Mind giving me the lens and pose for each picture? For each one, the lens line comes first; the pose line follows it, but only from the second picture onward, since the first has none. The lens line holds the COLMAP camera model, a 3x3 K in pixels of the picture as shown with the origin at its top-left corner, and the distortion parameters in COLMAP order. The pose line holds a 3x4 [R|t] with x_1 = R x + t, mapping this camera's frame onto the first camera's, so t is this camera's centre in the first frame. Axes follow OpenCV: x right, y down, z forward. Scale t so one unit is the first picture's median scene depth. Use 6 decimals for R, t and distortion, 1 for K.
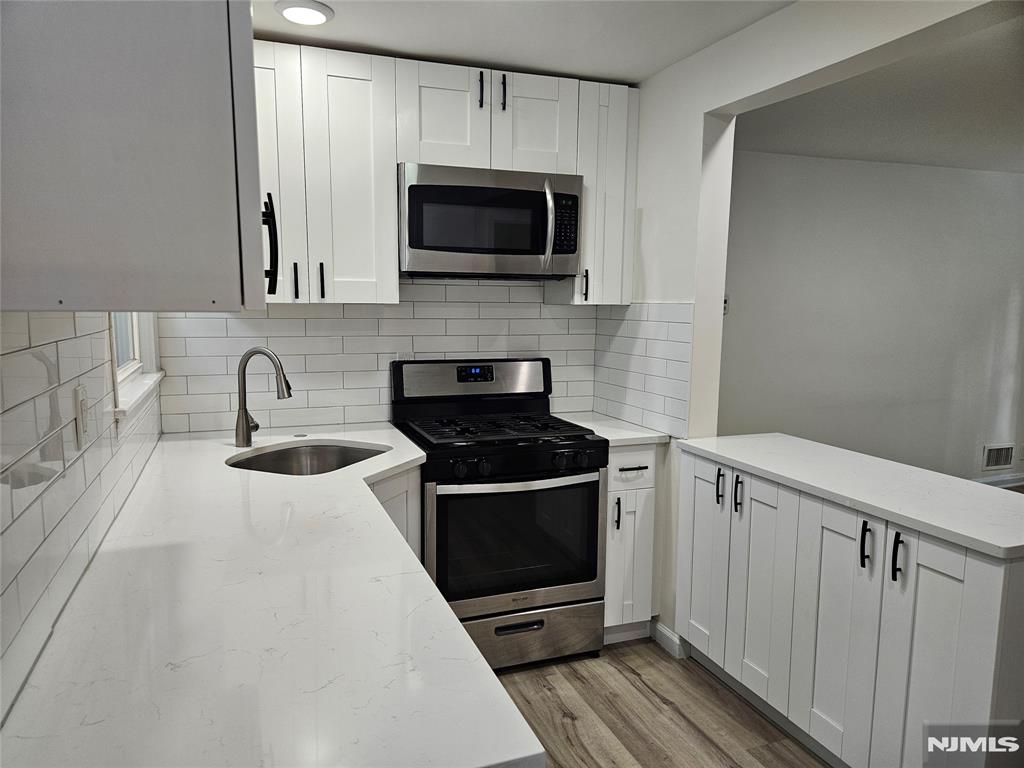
lens RADIAL K [[667.9, 0, 496.9], [0, 667.9, 388.4], [0, 0, 1]] dist [0.063787, -0.053151]
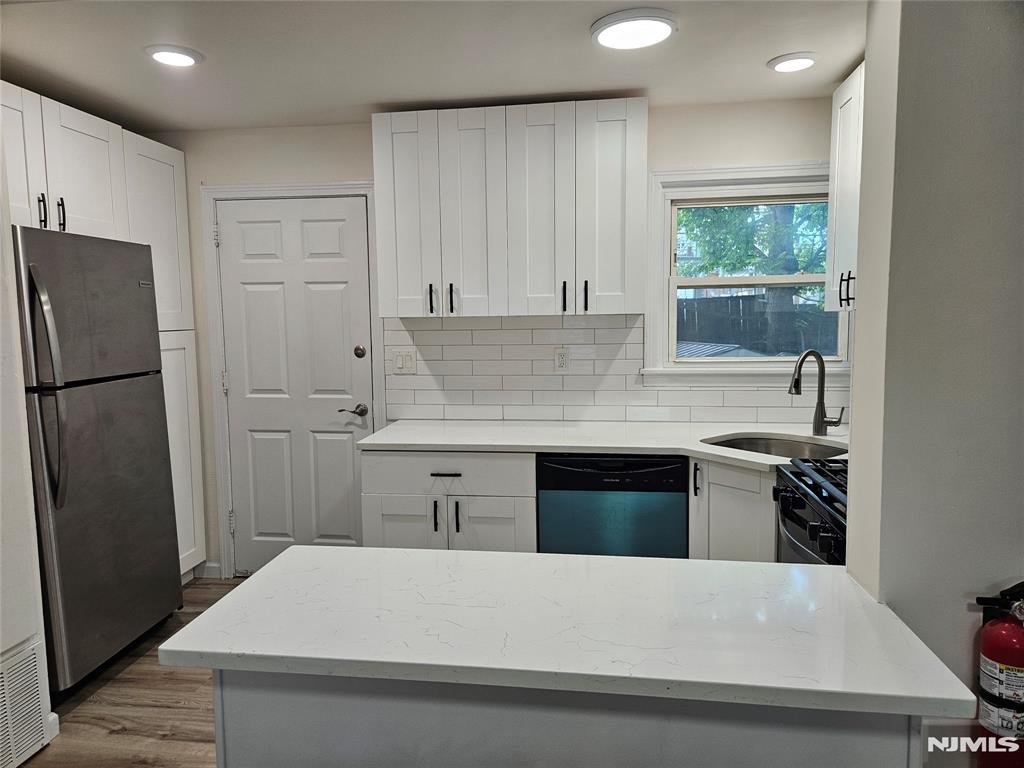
lens RADIAL K [[667.9, 0, 496.9], [0, 667.9, 388.4], [0, 0, 1]] dist [0.063787, -0.053151]
pose [[-0.482663, 0.090922, -0.871074, 0.753248], [-0.101305, 0.982125, 0.158647, -0.173166], [0.869927, 0.164817, -0.464825, 1.446191]]
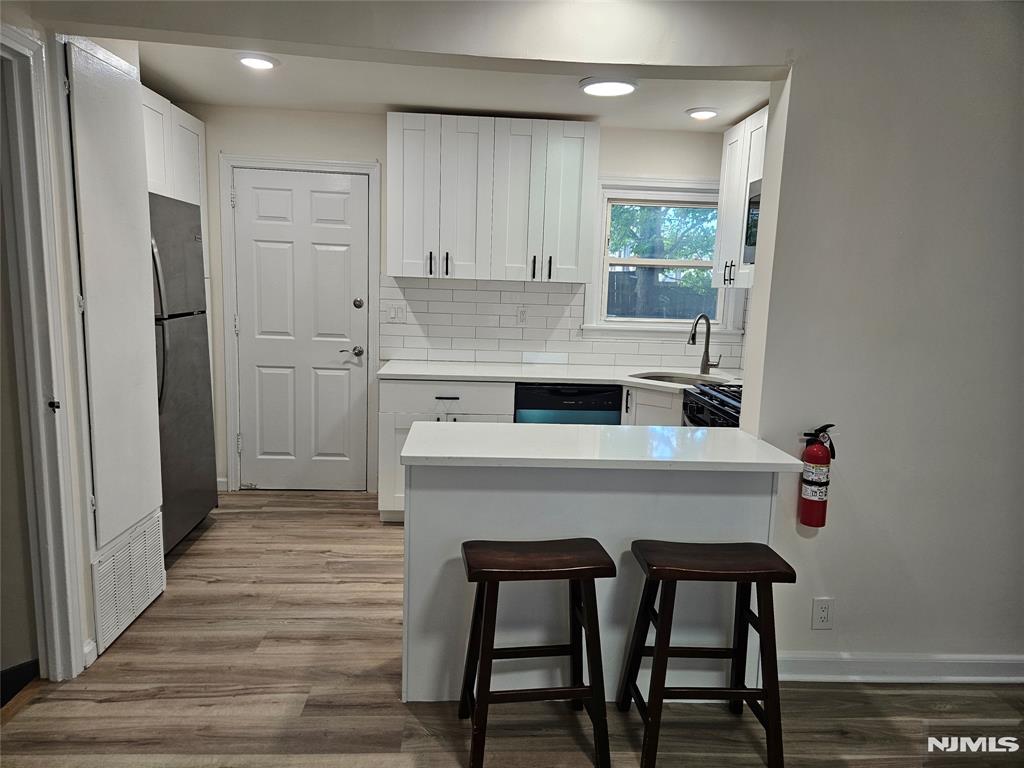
lens RADIAL K [[667.9, 0, 496.9], [0, 667.9, 388.4], [0, 0, 1]] dist [0.063787, -0.053151]
pose [[-0.306560, 0.128328, -0.943161, 1.180139], [-0.156074, 0.970682, 0.182802, -0.155818], [0.938968, 0.203243, -0.277544, 1.390515]]
